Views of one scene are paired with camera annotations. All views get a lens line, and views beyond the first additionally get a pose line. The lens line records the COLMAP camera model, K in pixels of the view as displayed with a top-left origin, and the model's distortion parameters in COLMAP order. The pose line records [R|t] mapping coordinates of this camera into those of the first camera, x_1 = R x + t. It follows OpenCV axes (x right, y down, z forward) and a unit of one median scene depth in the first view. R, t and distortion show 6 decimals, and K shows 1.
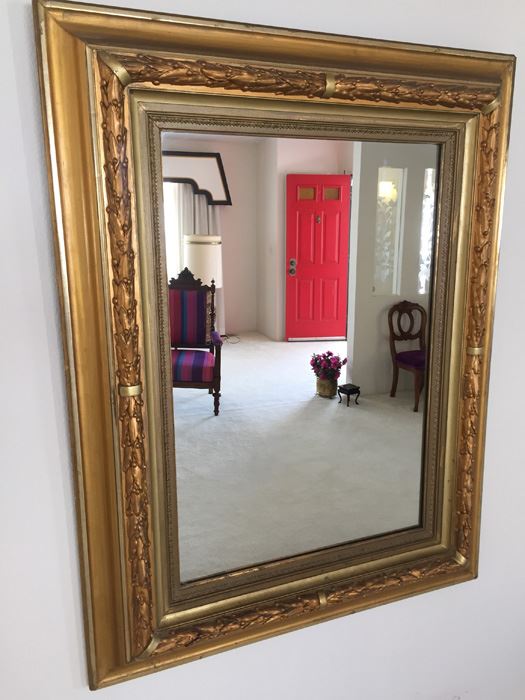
lens RADIAL K [[607.8, 0, 266.1], [0, 607.8, 352.2], [0, 0, 1]] dist [0.056046, -0.072343]
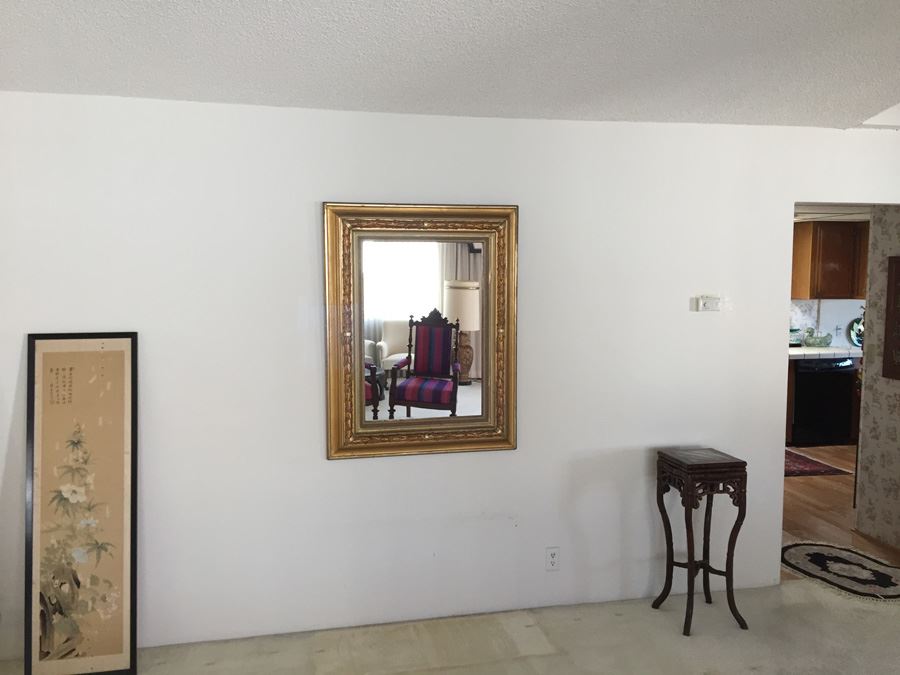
lens RADIAL K [[781.4, 0, 449.4], [0, 781.4, 334.5], [0, 0, 1]] dist [0.056046, -0.072343]
pose [[0.983807, 0.024173, -0.177594, 0.881032], [-0.045756, 0.991905, -0.118455, 0.474852], [0.173293, 0.124663, 0.976949, -2.432676]]
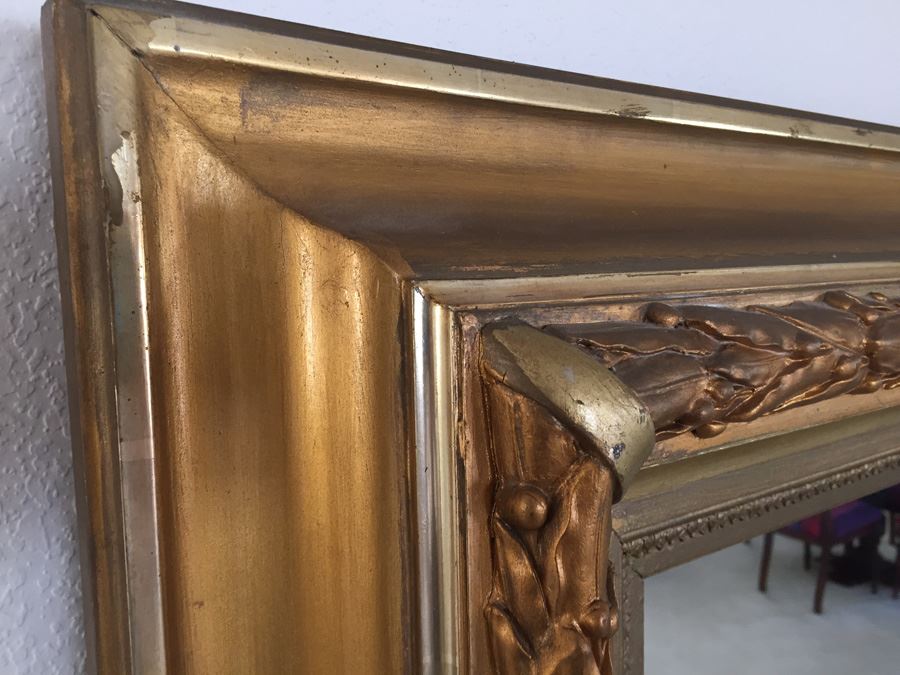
lens RADIAL K [[781.4, 0, 446.7], [0, 781.4, 334.7], [0, 0, 1]] dist [0.056046, -0.072343]
pose [[0.970636, -0.038600, 0.237434, -0.307515], [0.066569, 0.991596, -0.110929, -0.426900], [-0.231157, 0.123477, 0.965049, 0.734899]]
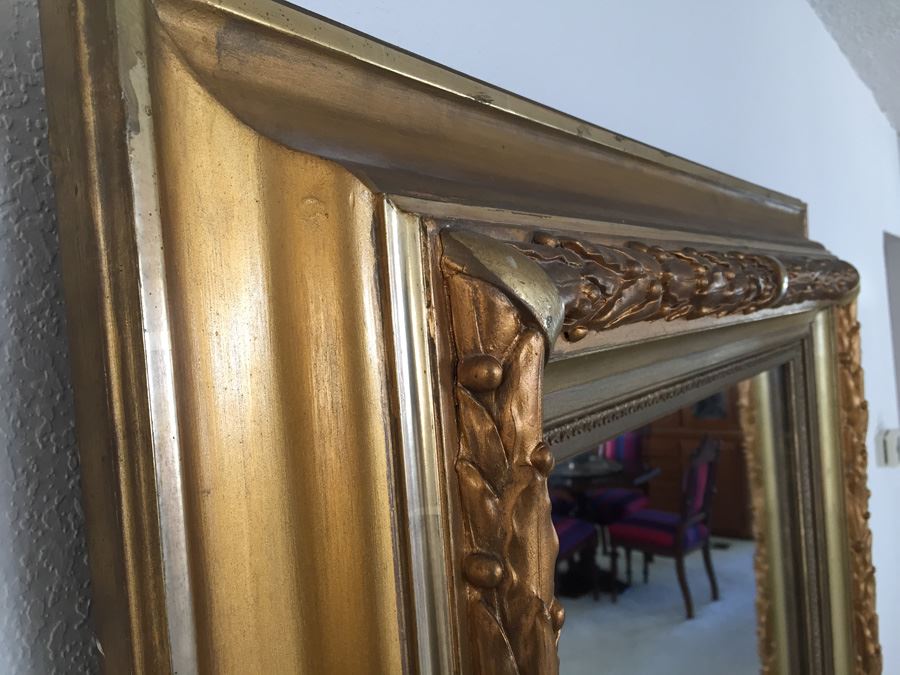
lens RADIAL K [[781.4, 0, 448.6], [0, 781.4, 340.1], [0, 0, 1]] dist [0.056046, -0.072343]
pose [[0.826511, -0.078853, 0.557370, -0.386323], [0.186852, 0.972432, -0.139506, -0.383514], [-0.531004, 0.219449, 0.818460, 0.728840]]
